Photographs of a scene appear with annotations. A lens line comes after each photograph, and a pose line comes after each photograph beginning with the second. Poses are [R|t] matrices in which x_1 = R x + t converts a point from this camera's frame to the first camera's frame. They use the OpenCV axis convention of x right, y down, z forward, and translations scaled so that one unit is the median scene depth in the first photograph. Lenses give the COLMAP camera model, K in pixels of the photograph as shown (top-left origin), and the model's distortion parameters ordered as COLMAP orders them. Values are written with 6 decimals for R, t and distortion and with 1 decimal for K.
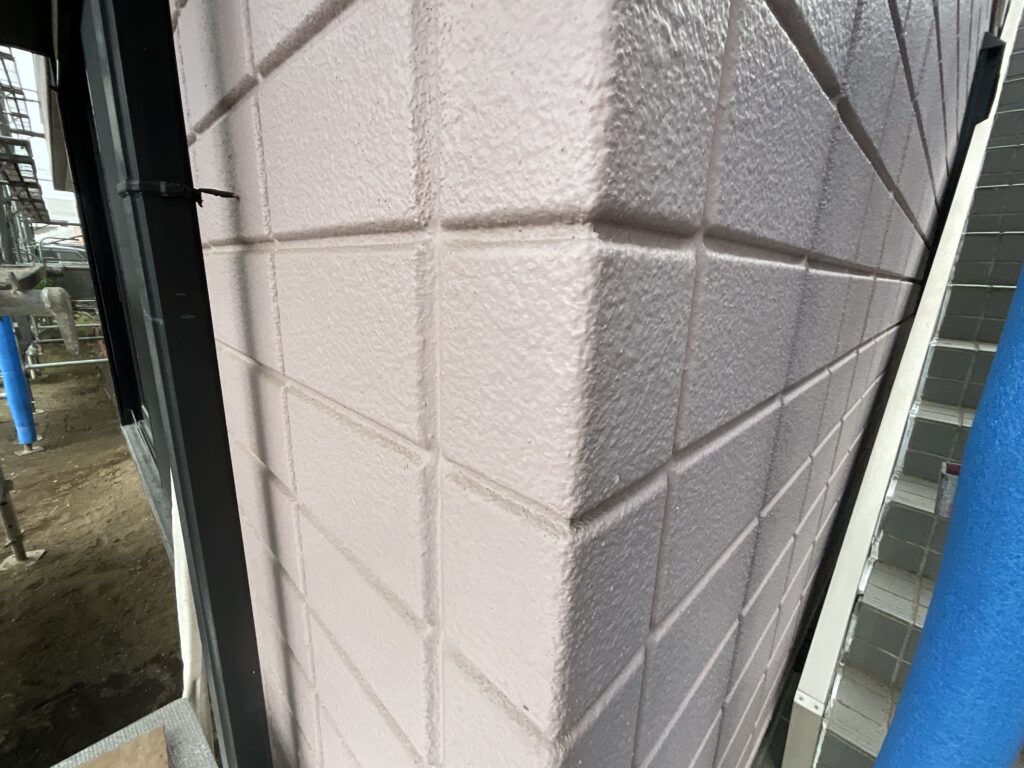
lens RADIAL K [[436.3, 0, 509.7], [0, 436.3, 380.4], [0, 0, 1]] dist [-0.002574, 0.000832]
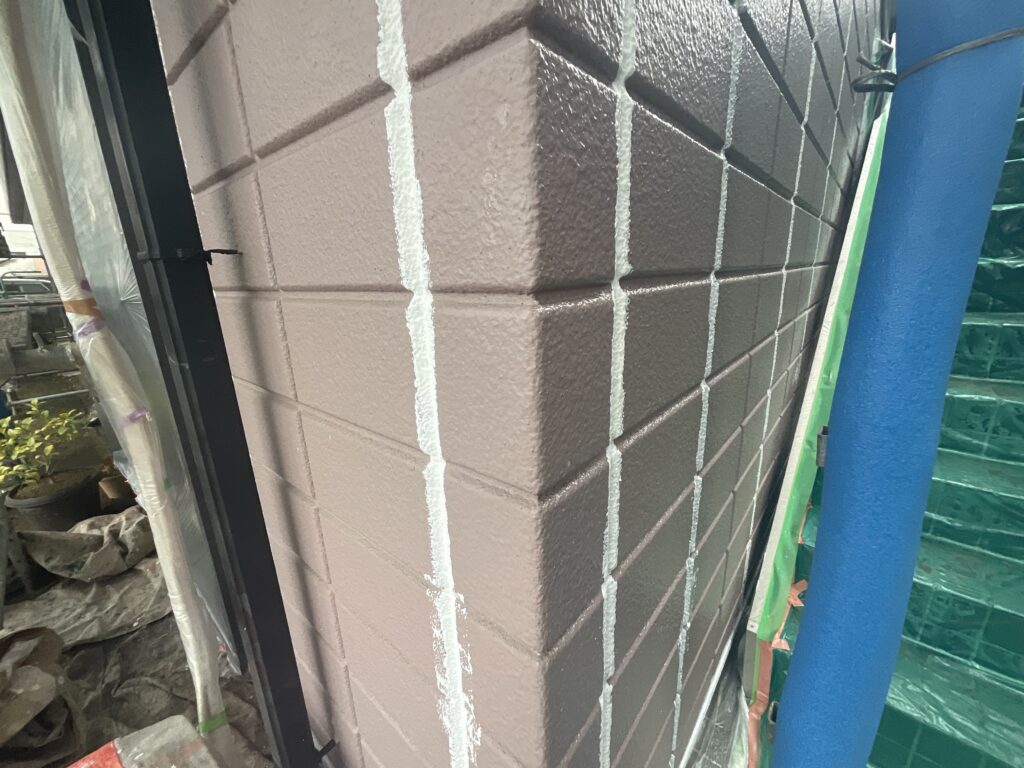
lens RADIAL K [[410.1, 0, 510.0], [0, 410.1, 382.1], [0, 0, 1]] dist [0.001544, -0.000296]
pose [[0.994731, -0.085711, 0.056245, 0.003525], [0.084615, 0.996180, 0.021602, -0.075059], [-0.057881, -0.016729, 0.998183, -0.283455]]
